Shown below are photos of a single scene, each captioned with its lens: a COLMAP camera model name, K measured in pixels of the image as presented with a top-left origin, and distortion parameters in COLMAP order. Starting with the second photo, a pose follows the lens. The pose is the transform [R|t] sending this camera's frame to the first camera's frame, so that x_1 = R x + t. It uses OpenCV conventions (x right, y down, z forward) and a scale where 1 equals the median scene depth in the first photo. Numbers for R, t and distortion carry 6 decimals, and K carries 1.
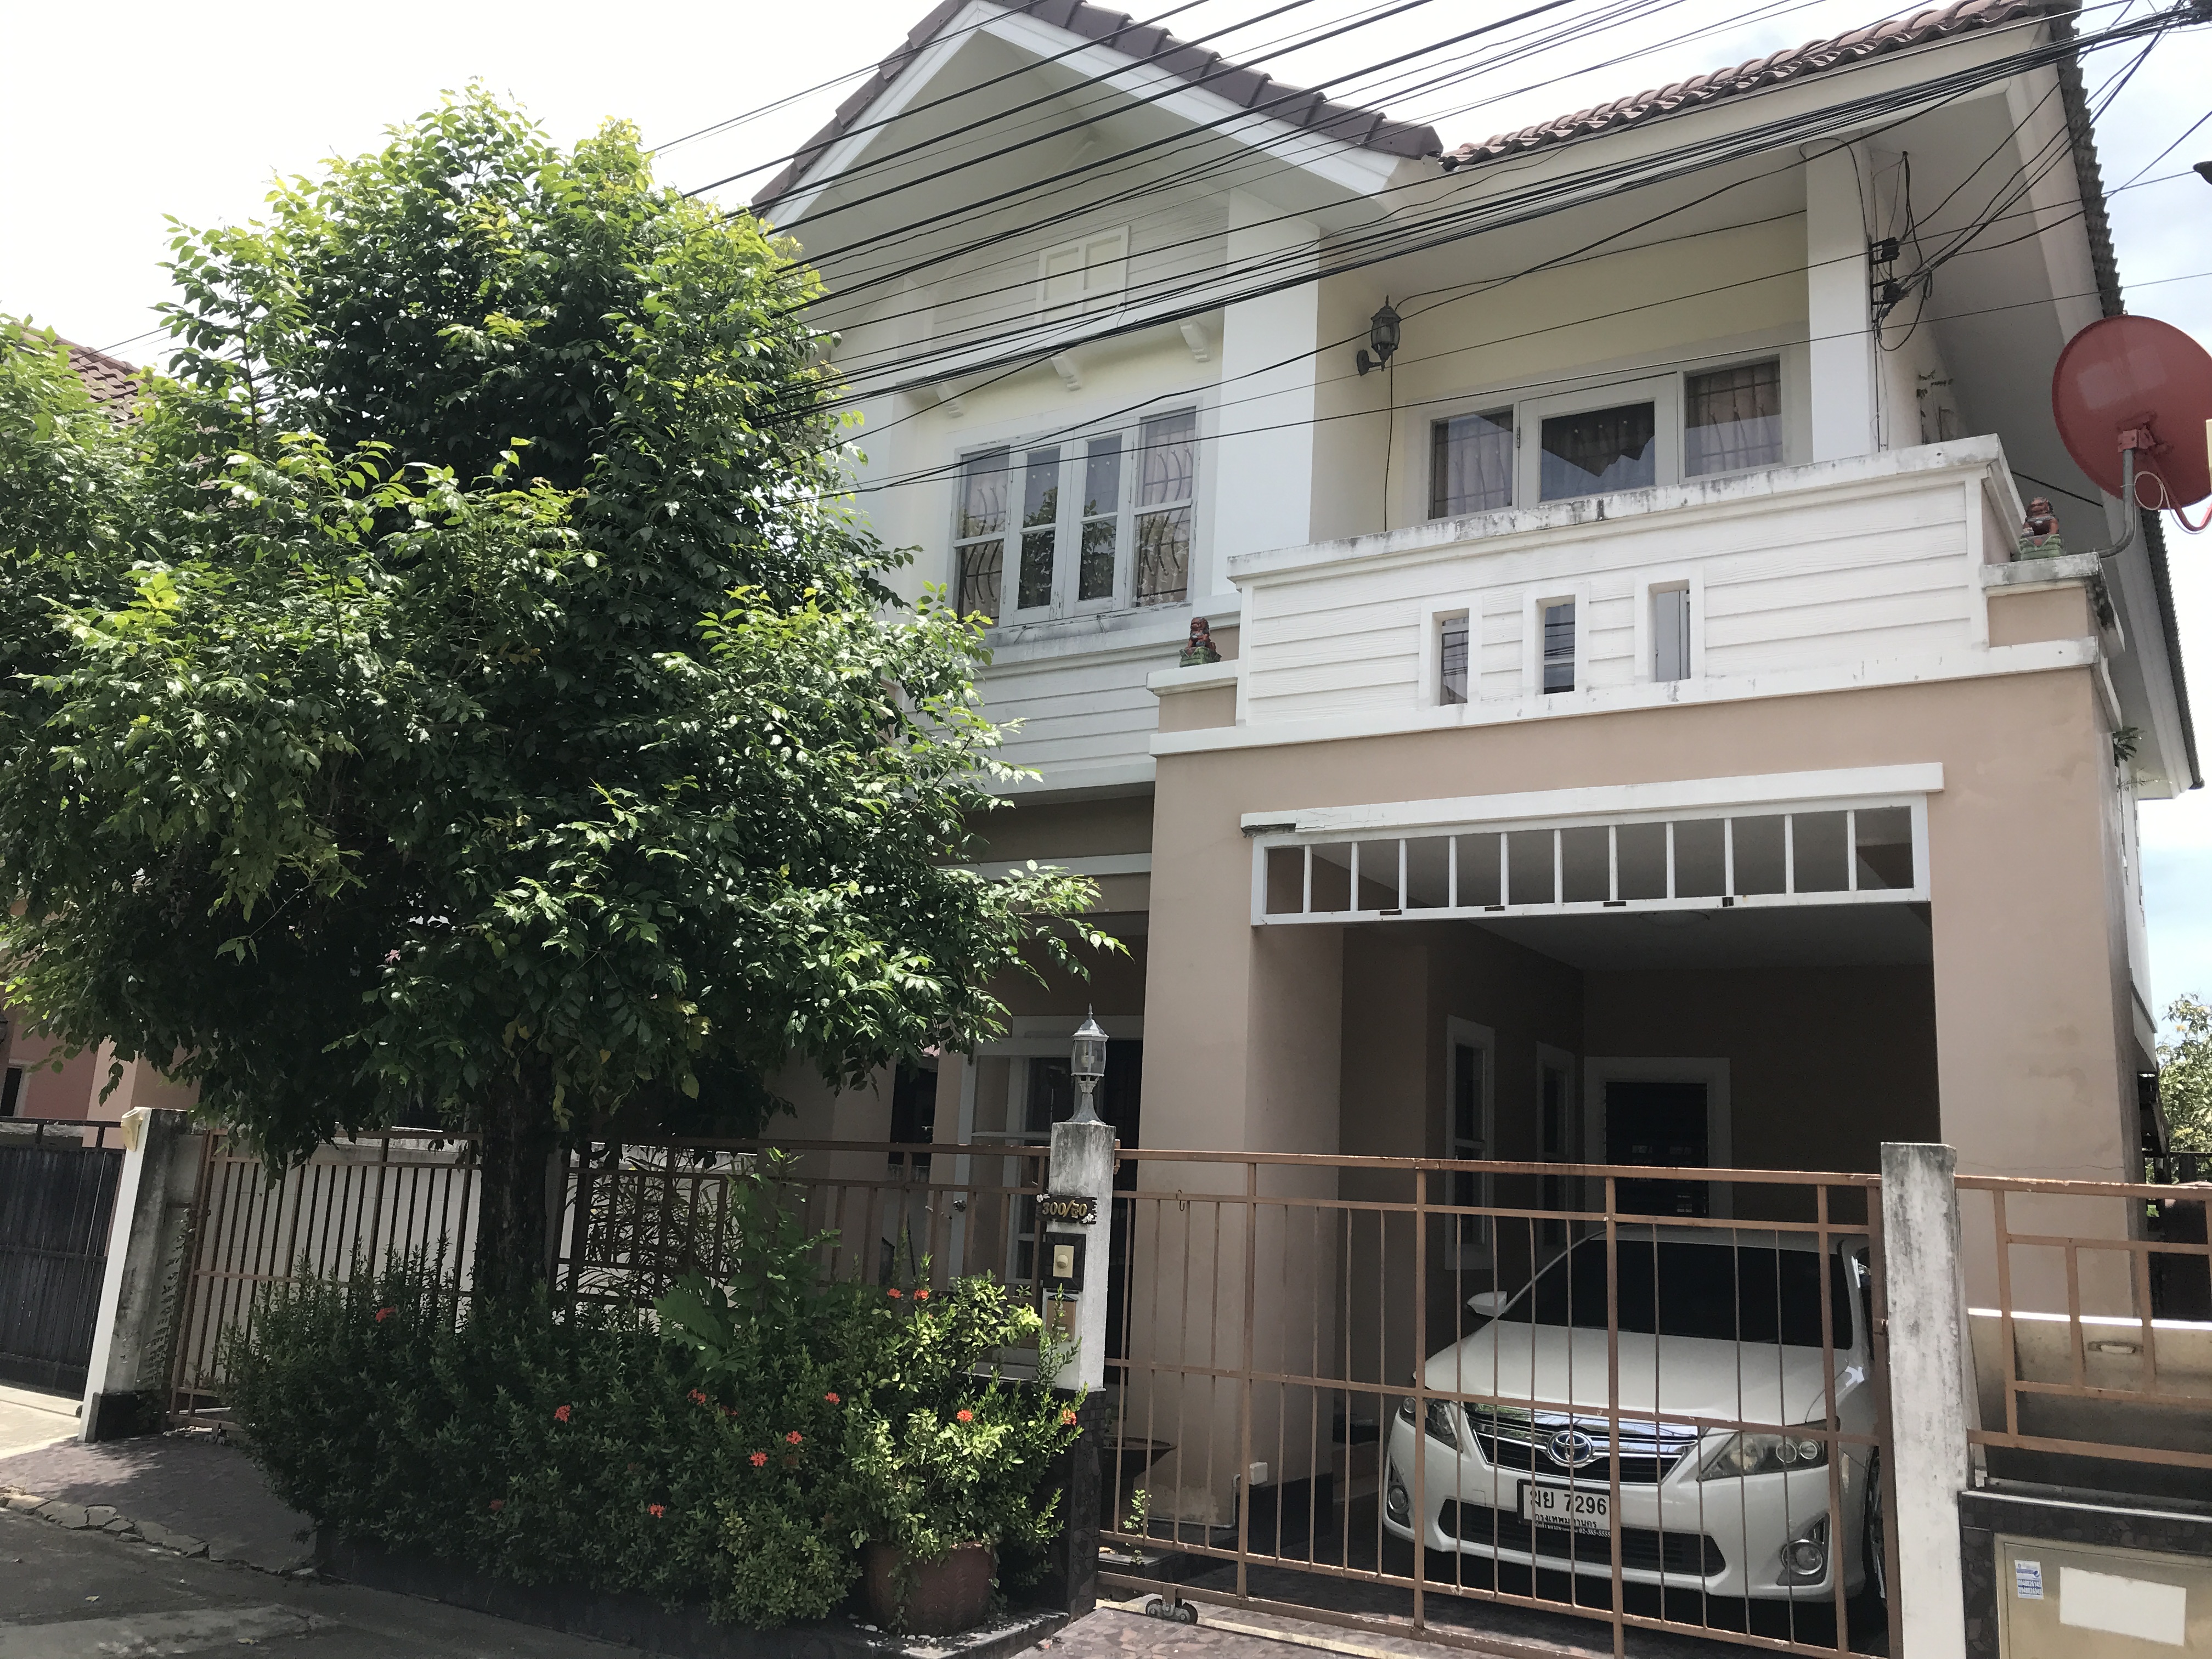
lens RADIAL K [[1835.0, 0, 1106.0], [0, 1835.0, 829.5], [0, 0, 1]] dist [-0.018266, 0.060406]
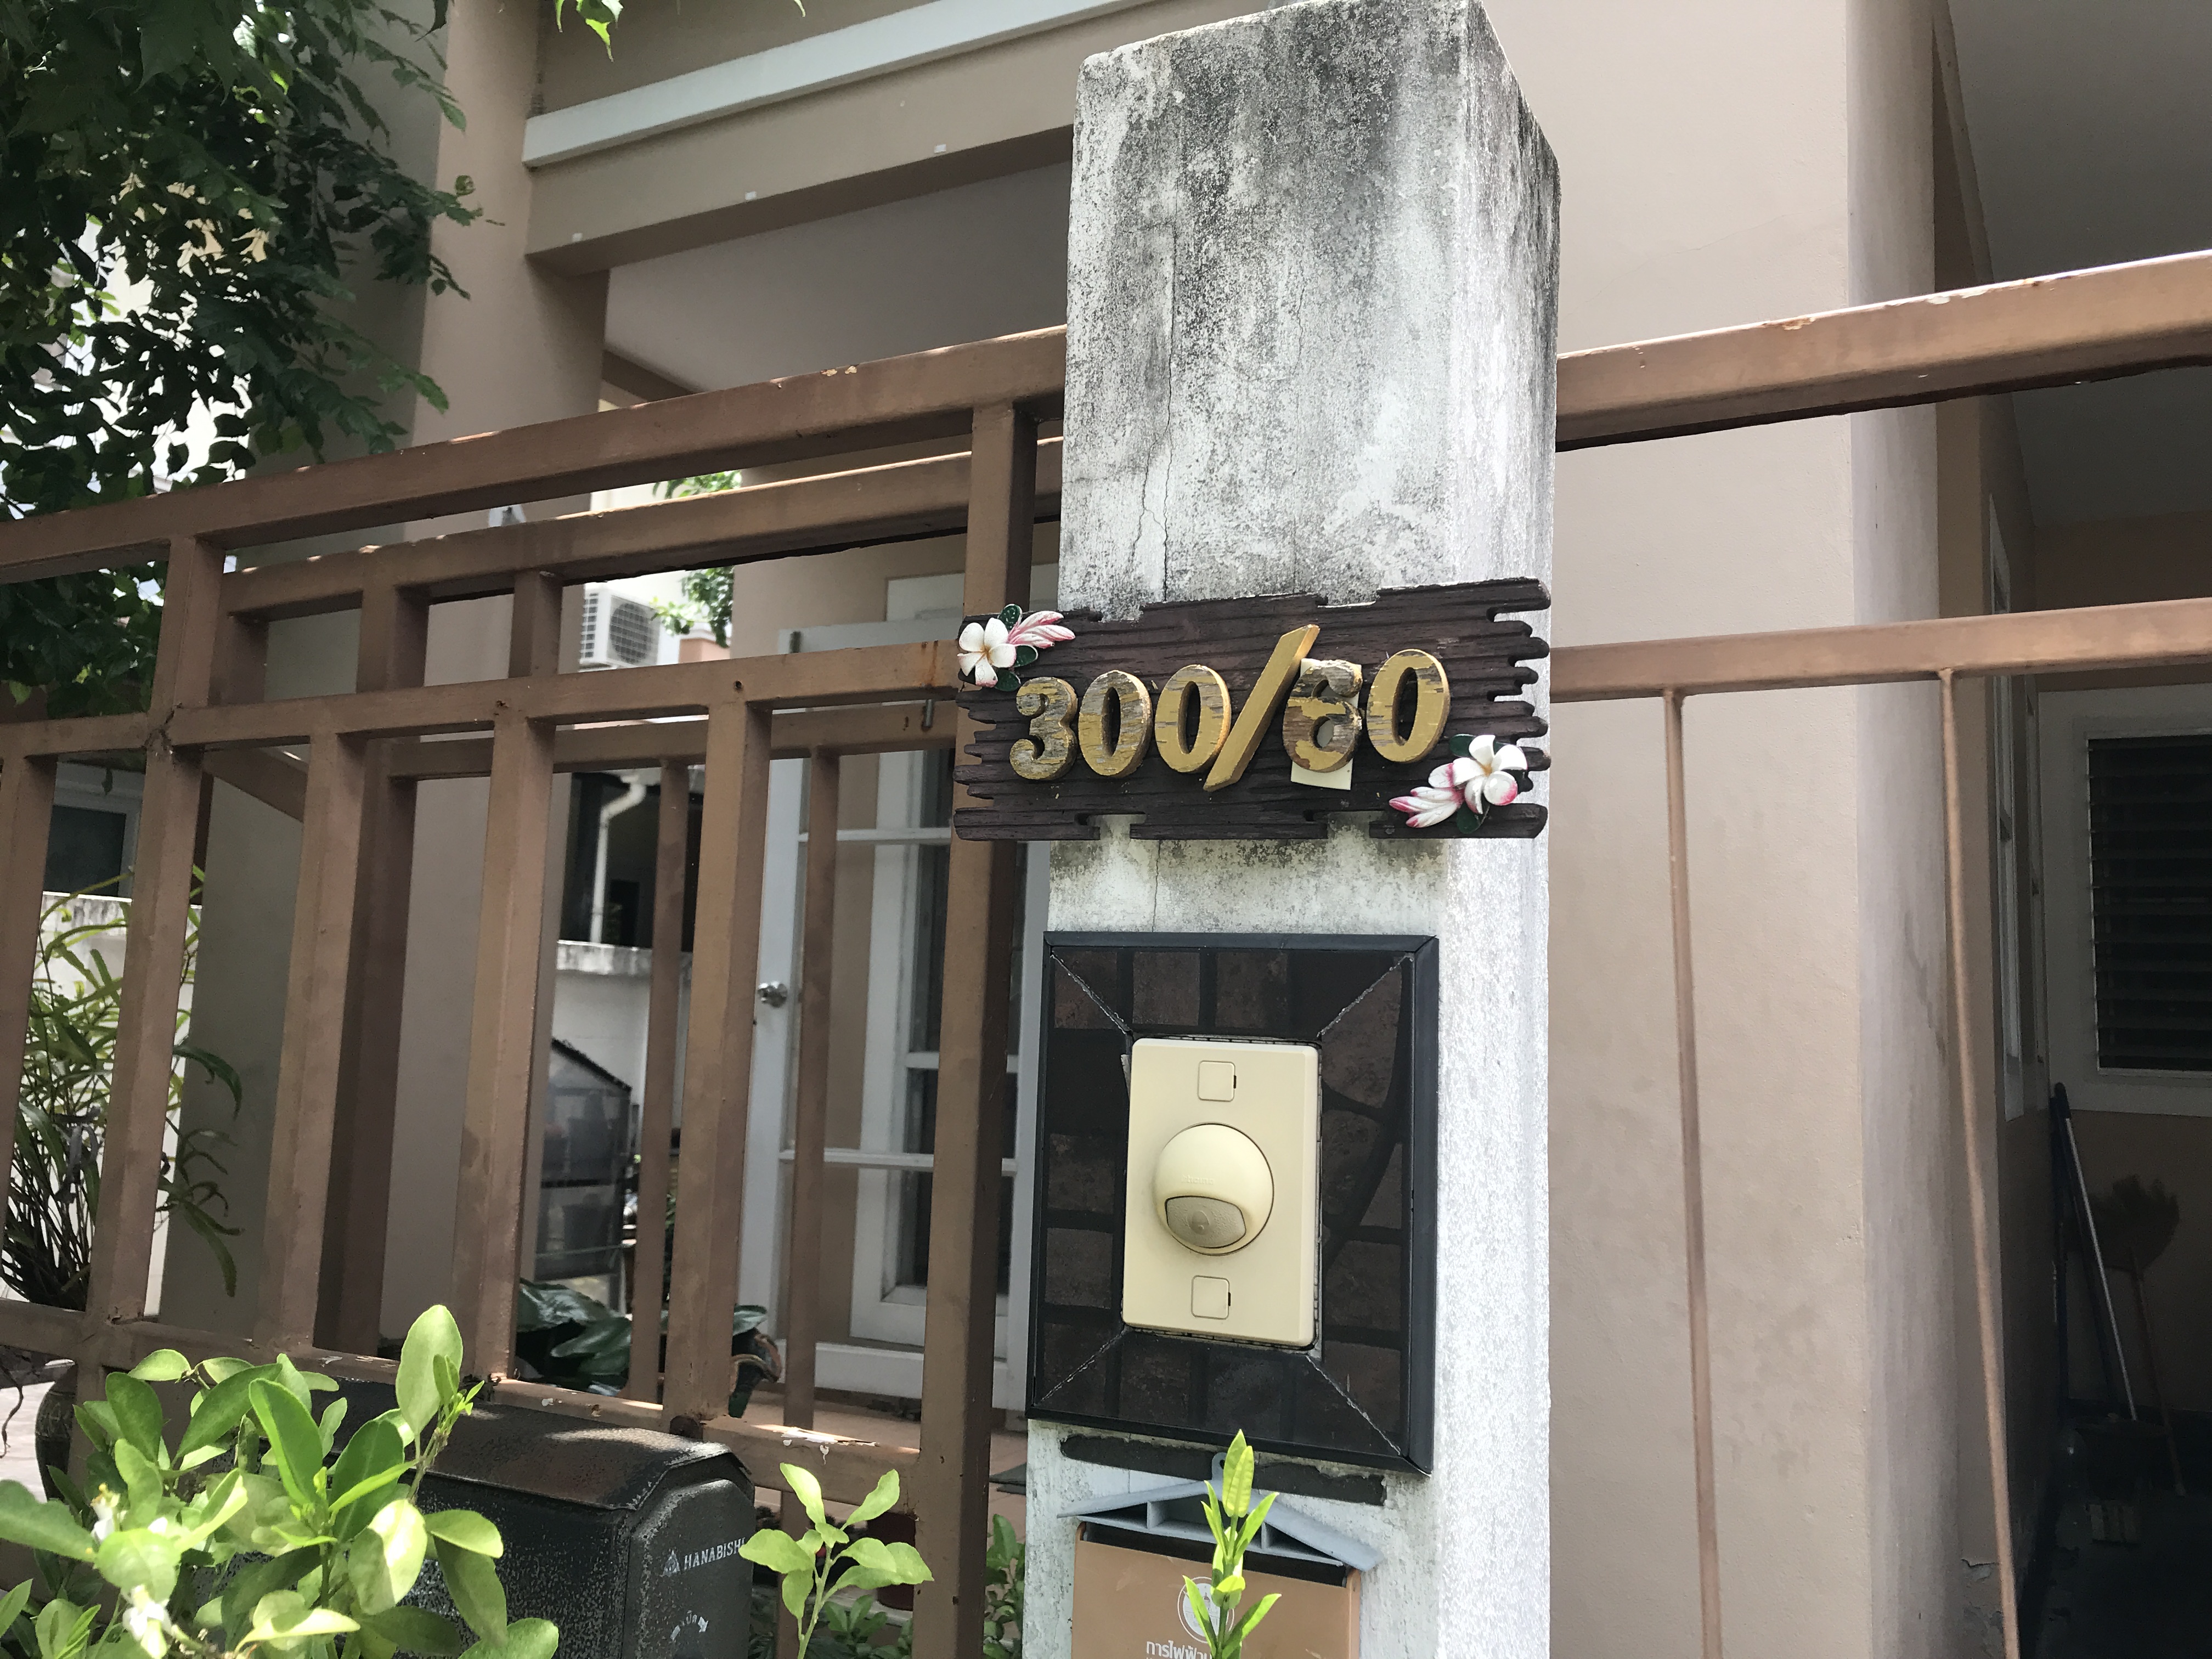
lens RADIAL K [[1804.4, 0, 1106.0], [0, 1804.4, 829.5], [0, 0, 1]] dist [0.005153, 0.001016]
pose [[0.996972, -0.005951, 0.077536, -0.037425], [-0.000522, 0.996533, 0.083202, 0.202513], [-0.077762, -0.082991, 0.993512, 0.883064]]
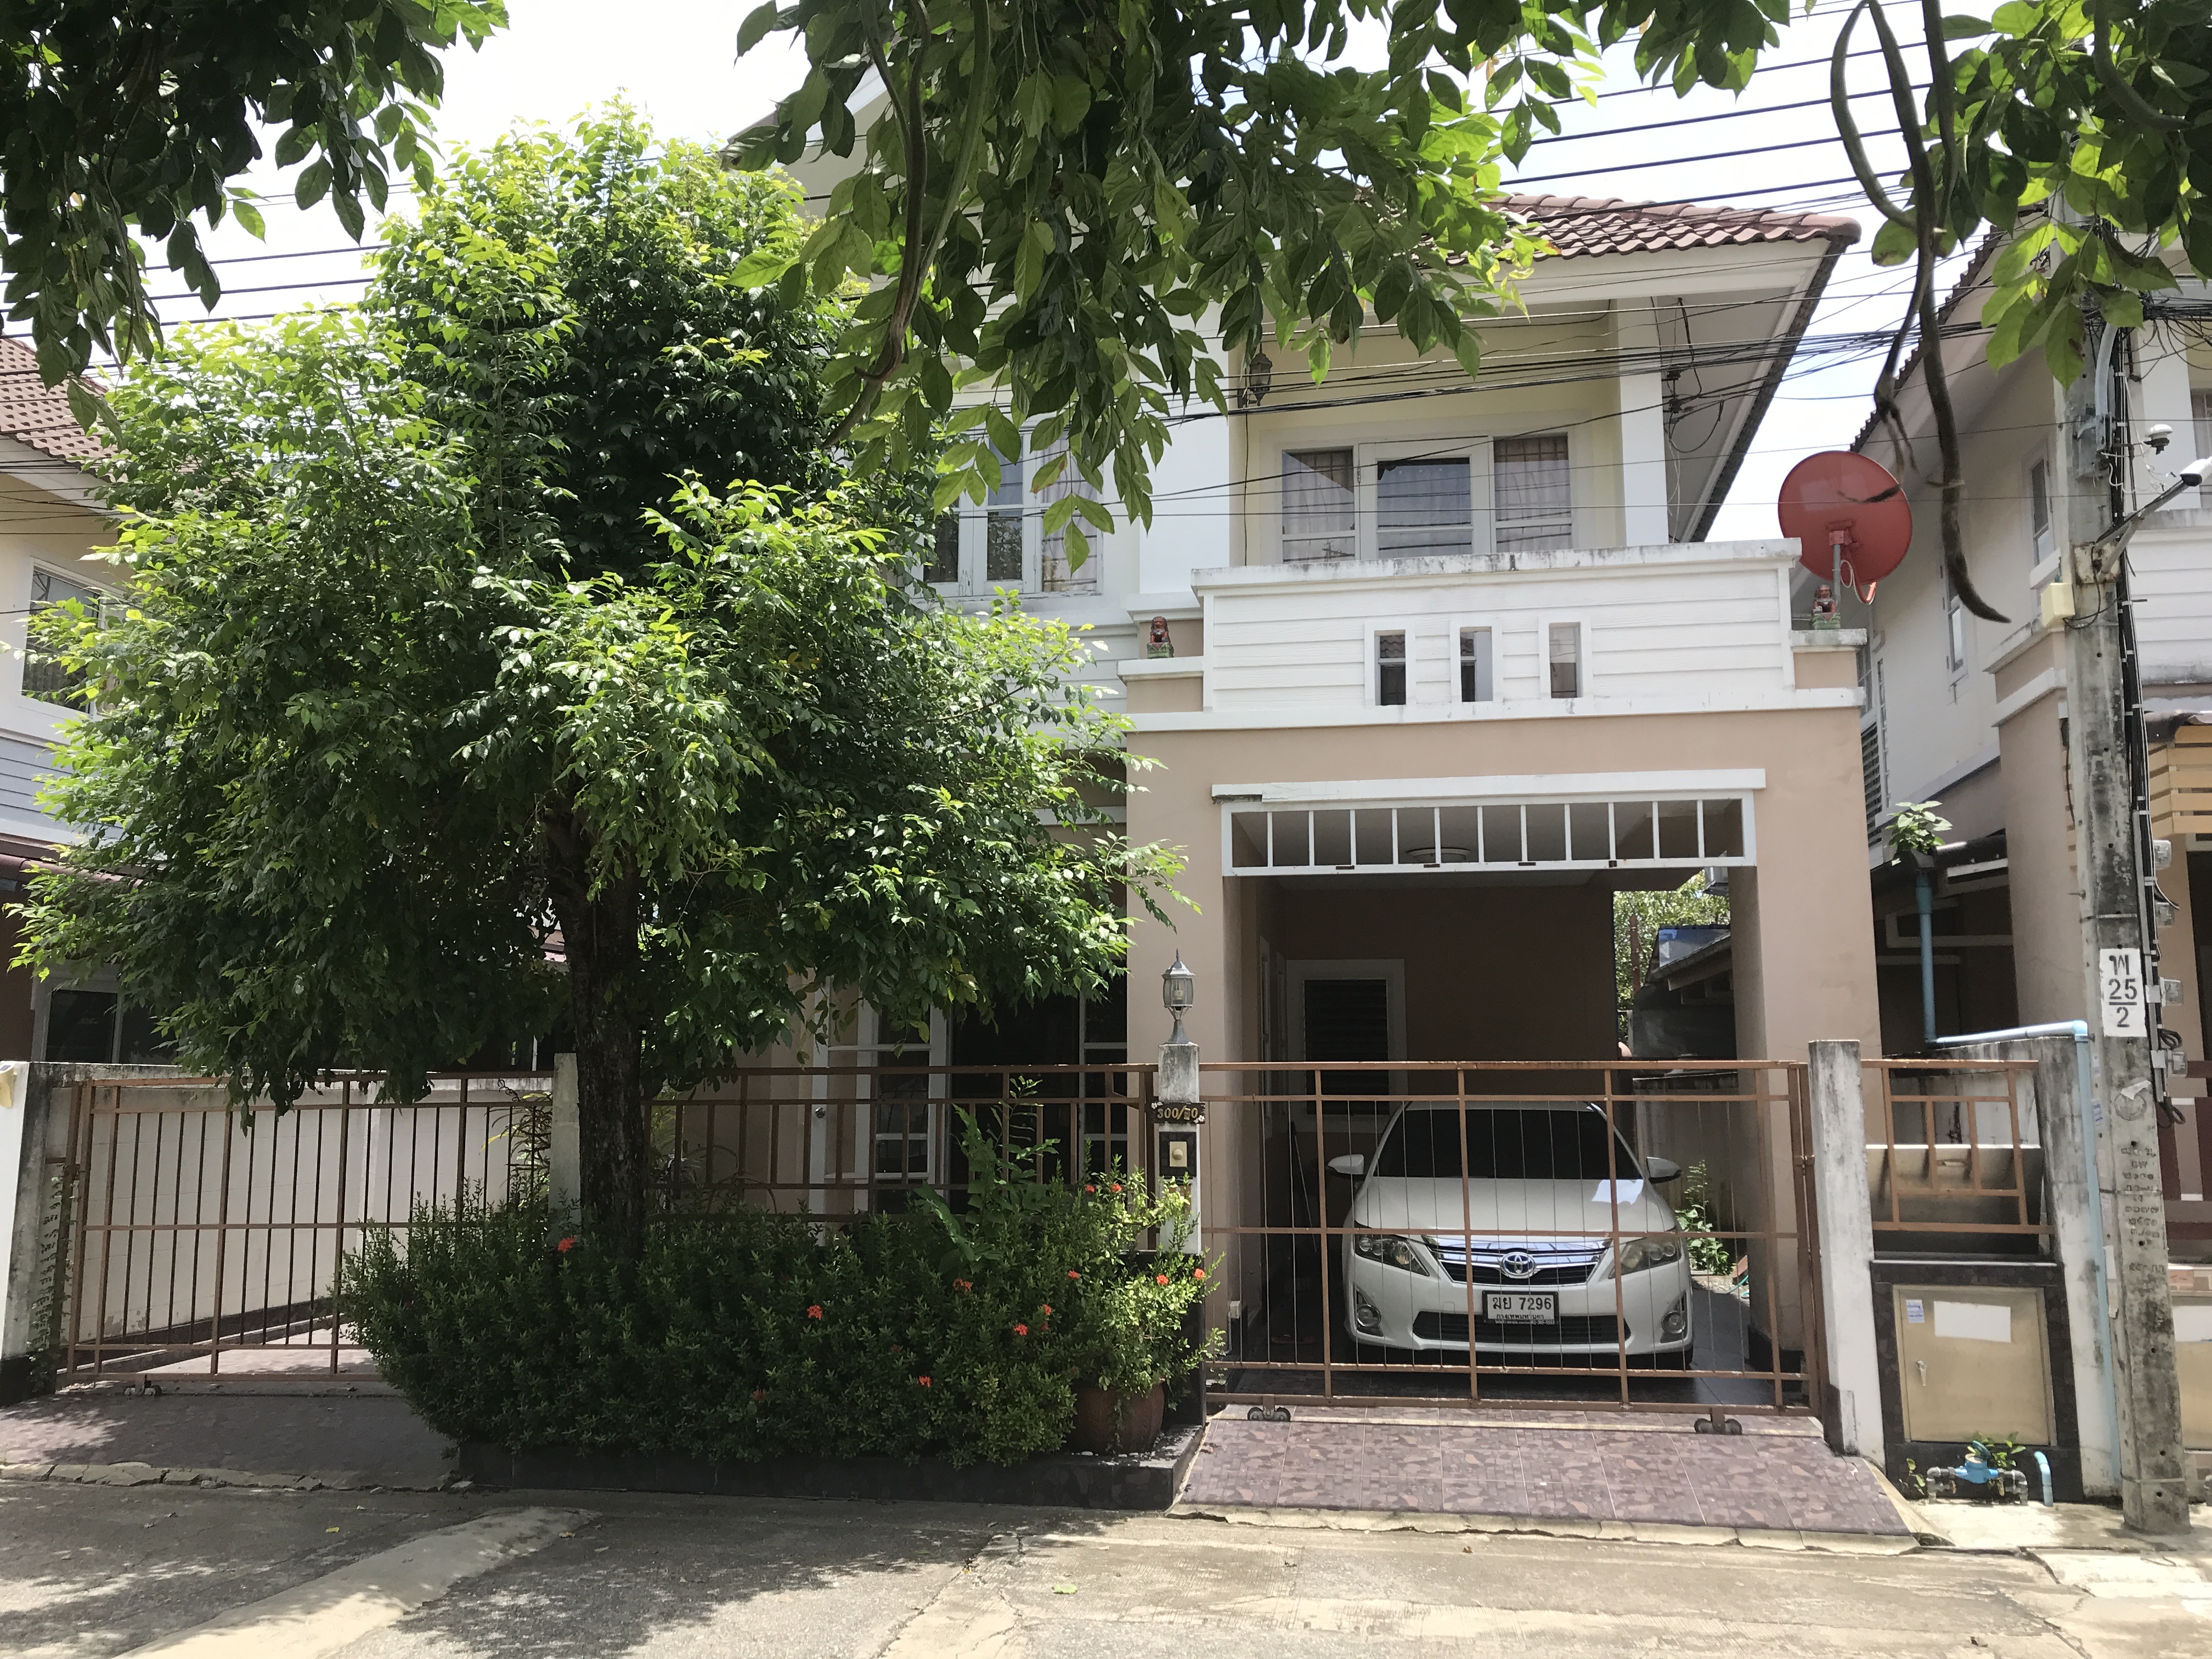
lens RADIAL K [[1804.4, 0, 1106.0], [0, 1804.4, 829.5], [0, 0, 1]] dist [0.005153, 0.001016]
pose [[0.926500, 0.000868, 0.376294, -0.525690], [-0.025678, 0.997812, 0.060921, -0.059376], [-0.375418, -0.066106, 0.924495, -0.106521]]
